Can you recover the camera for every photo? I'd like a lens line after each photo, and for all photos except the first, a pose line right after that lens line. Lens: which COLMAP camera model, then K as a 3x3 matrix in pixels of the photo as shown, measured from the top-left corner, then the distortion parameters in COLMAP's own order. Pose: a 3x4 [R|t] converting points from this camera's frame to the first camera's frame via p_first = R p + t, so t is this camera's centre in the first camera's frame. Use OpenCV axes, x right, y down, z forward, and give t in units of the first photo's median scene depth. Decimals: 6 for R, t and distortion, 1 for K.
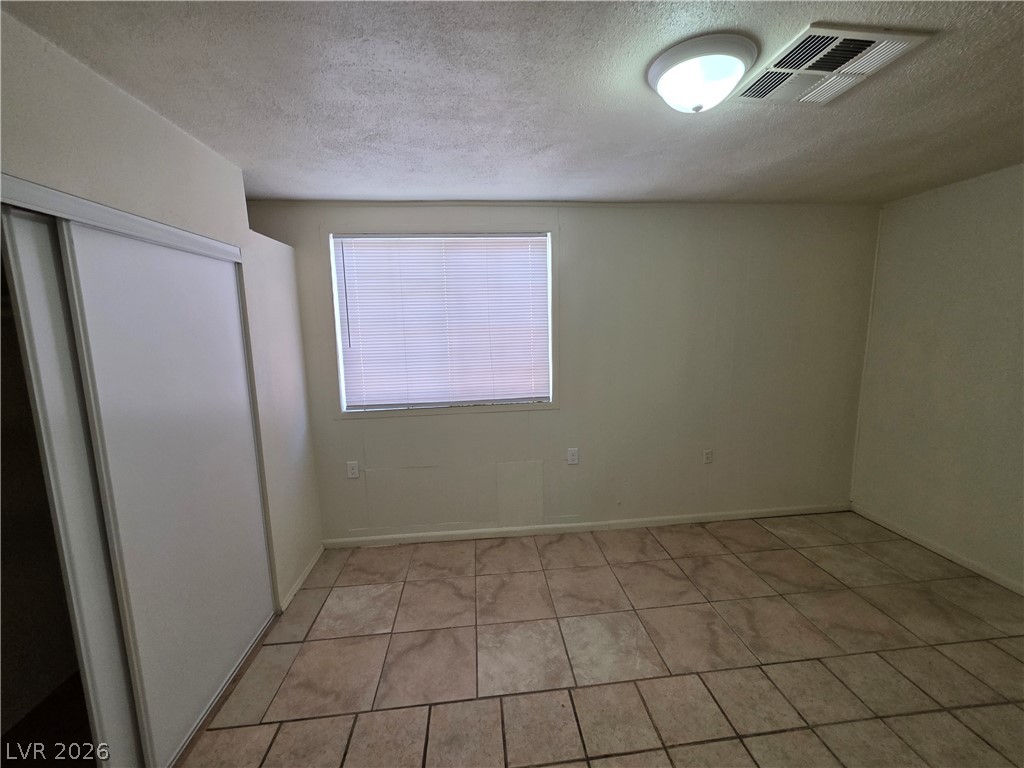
lens RADIAL K [[413.1, 0, 520.3], [0, 413.1, 379.7], [0, 0, 1]] dist [0.001273, -0.000101]
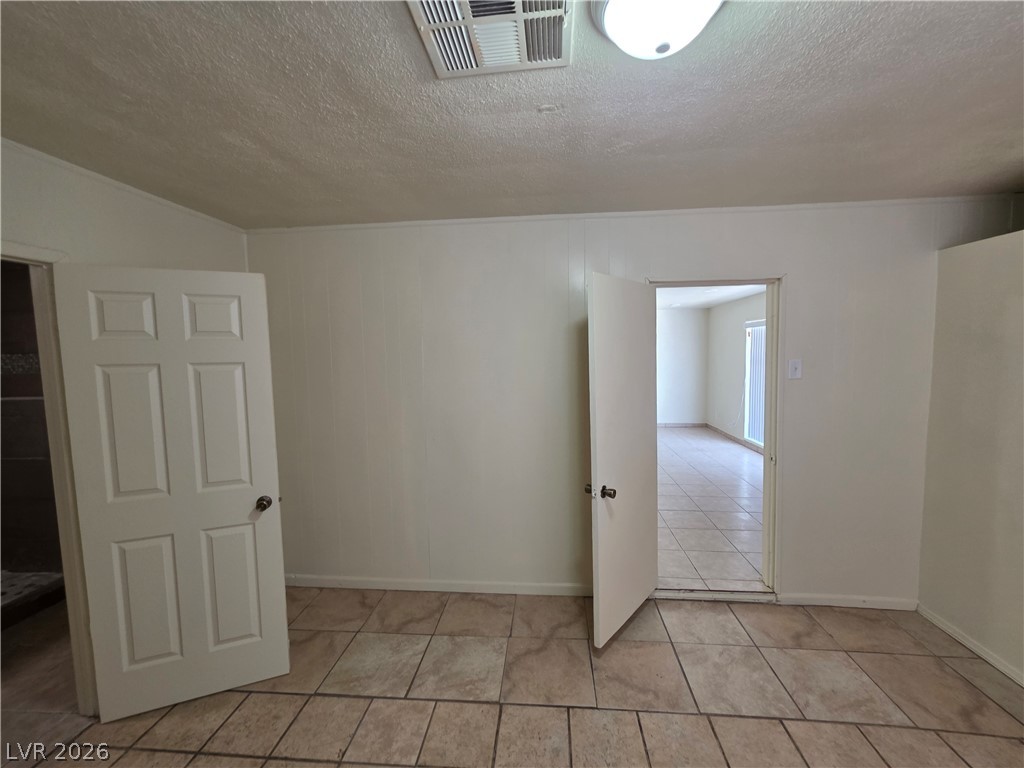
lens RADIAL K [[414.6, 0, 515.8], [0, 414.6, 385.1], [0, 0, 1]] dist [0.001569, 0.000286]
pose [[-0.979467, 0.022313, 0.200365, 0.275576], [0.065497, 0.975163, 0.211581, -0.132447], [-0.190667, 0.220360, -0.956602, 0.933966]]
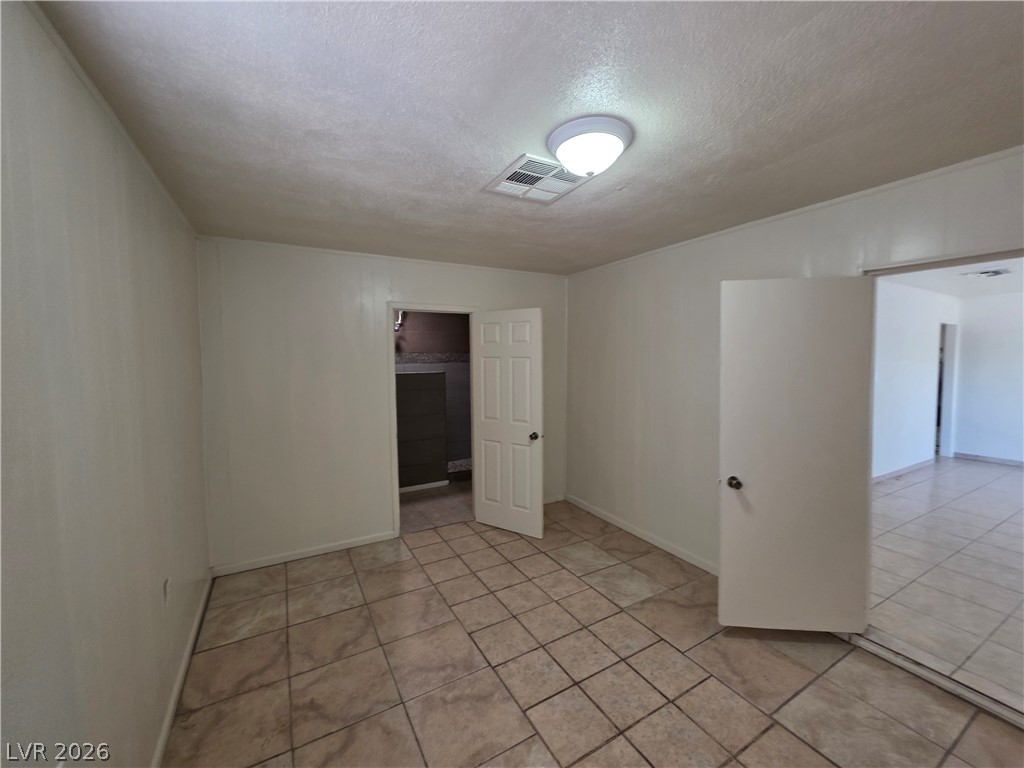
lens RADIAL K [[413.1, 0, 520.3], [0, 413.1, 379.7], [0, 0, 1]] dist [0.001273, -0.000101]
pose [[-0.402922, -0.027660, 0.914816, -0.305332], [0.141756, 0.985595, 0.092235, -0.103702], [-0.904190, 0.166845, -0.393197, 0.885305]]
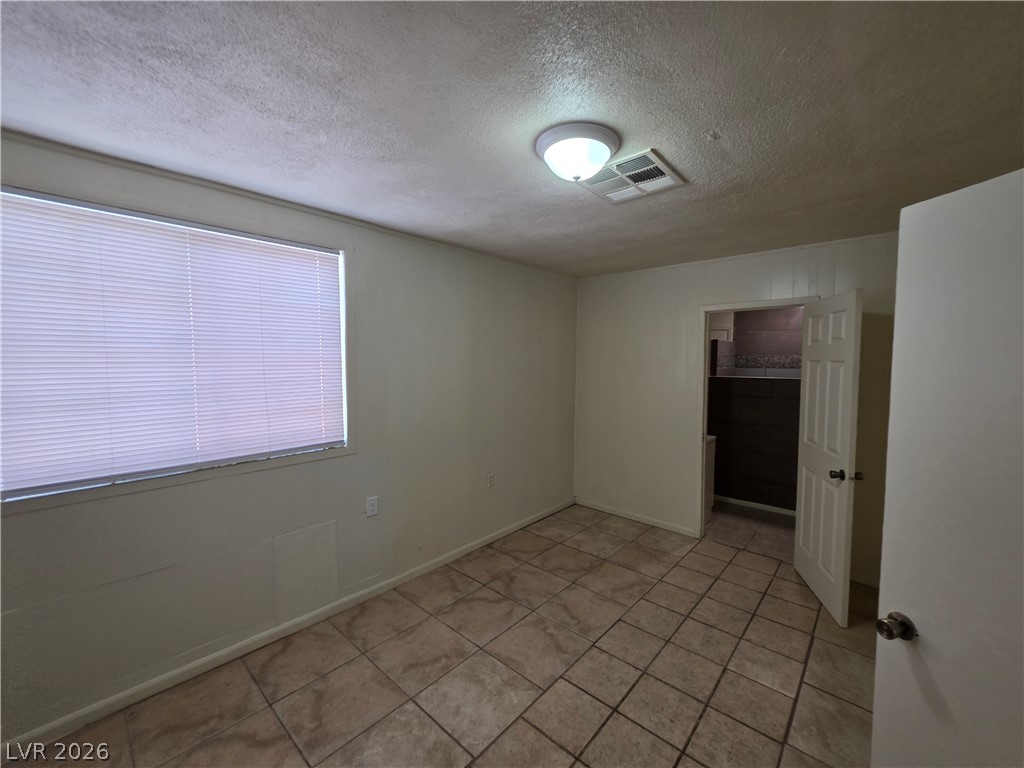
lens RADIAL K [[413.9, 0, 524.9], [0, 413.9, 380.2], [0, 0, 1]] dist [0.000697, -0.000317]
pose [[0.737667, -0.009512, 0.675098, -0.256132], [0.072640, 0.995215, -0.065350, 0.001362], [-0.671246, 0.097246, 0.734828, 0.135073]]
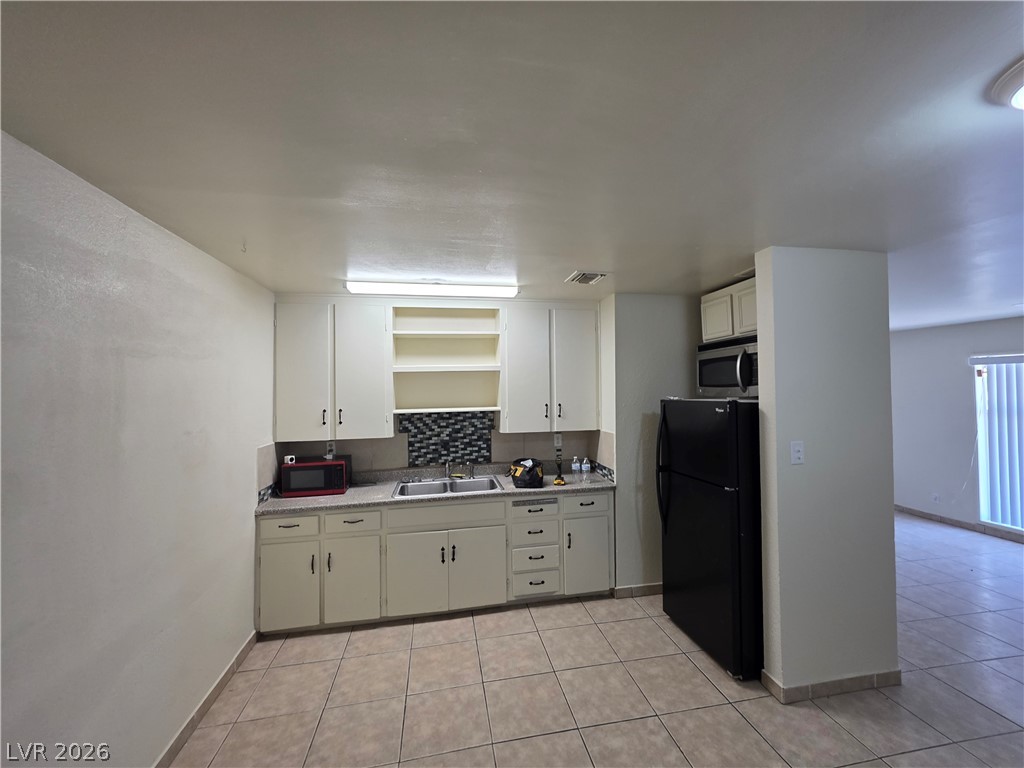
lens RADIAL K [[415.5, 0, 514.7], [0, 415.5, 384.7], [0, 0, 1]] dist [0.001436, 0.000036]
pose [[-0.996959, 0.026746, -0.073189, 1.452405], [0.017209, 0.991629, 0.127966, -0.031714], [0.075999, 0.126317, -0.989074, -0.111452]]
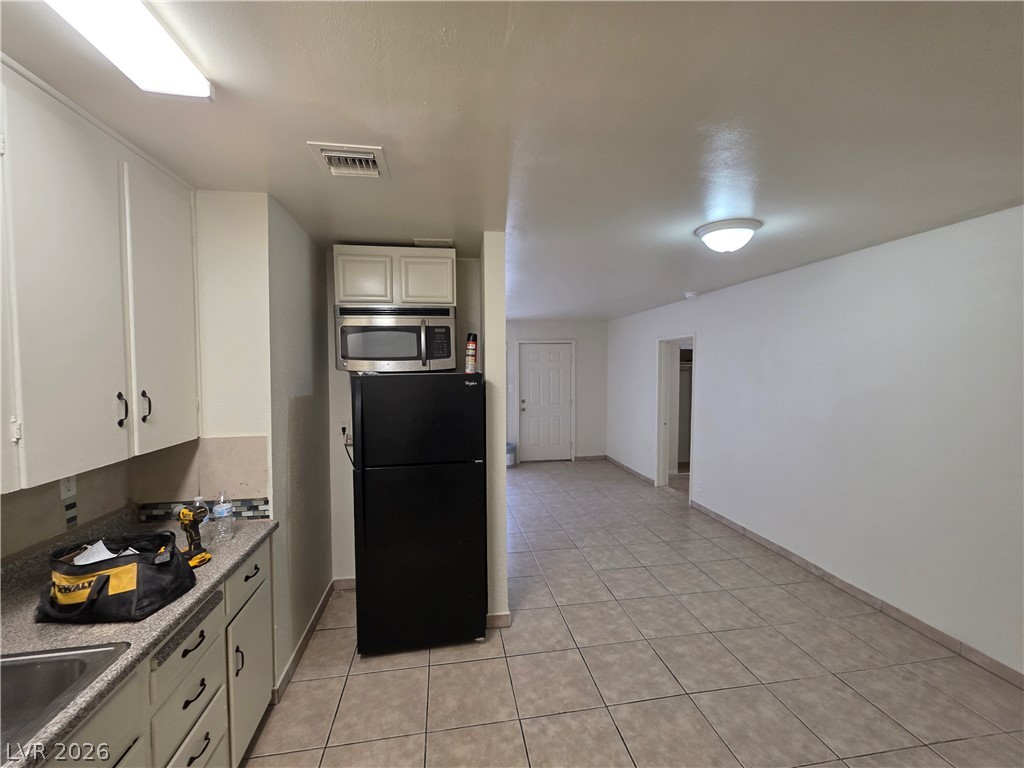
lens RADIAL K [[417.4, 0, 511.1], [0, 417.4, 387.8], [0, 0, 1]] dist [0.001533, 0.000296]
pose [[0.059417, 0.068716, -0.995865, 1.812044], [-0.136355, 0.988836, 0.060095, 0.088462], [0.988877, 0.132220, 0.068124, -0.918198]]
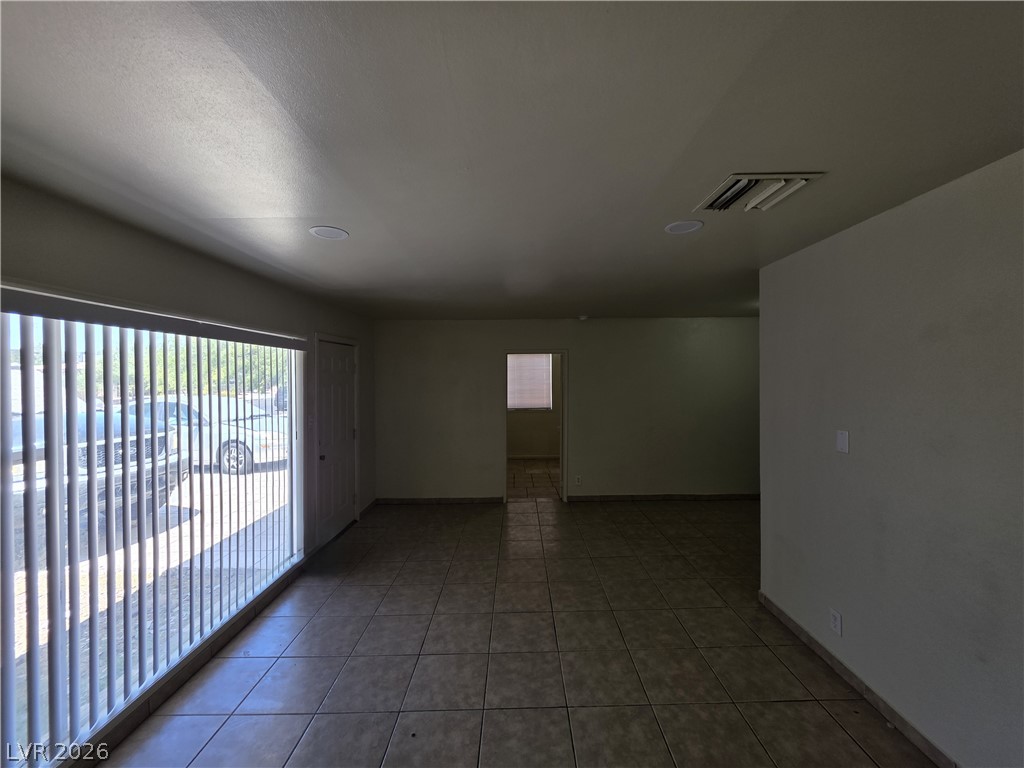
lens RADIAL K [[413.1, 0, 520.3], [0, 413.1, 379.7], [0, 0, 1]] dist [0.001273, -0.000101]
pose [[0.994775, 0.009865, -0.101610, 0.143774], [-0.023016, 0.991367, -0.129084, 0.264134], [0.099459, 0.130748, 0.986414, -1.997000]]
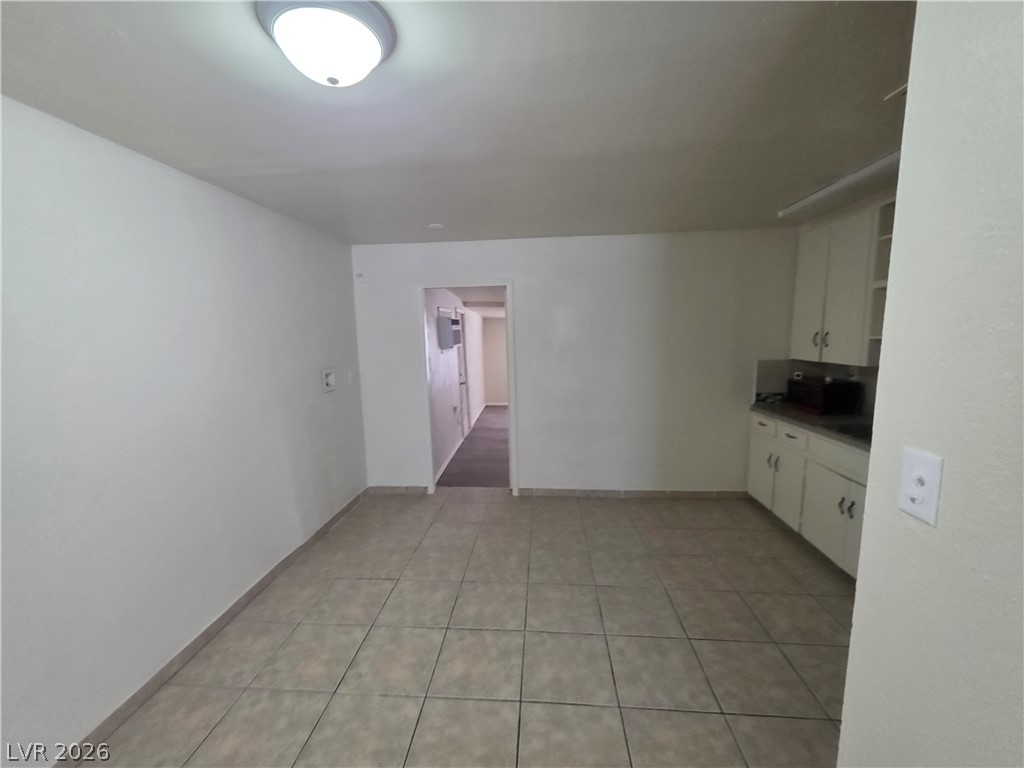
lens RADIAL K [[417.8, 0, 506.2], [0, 417.8, 385.0], [0, 0, 1]] dist [0.002005, 0.000200]
pose [[0.195798, -0.119996, 0.973275, 0.555861], [0.155345, 0.983749, 0.090036, 0.079761], [-0.968262, 0.133565, 0.211257, -0.669995]]
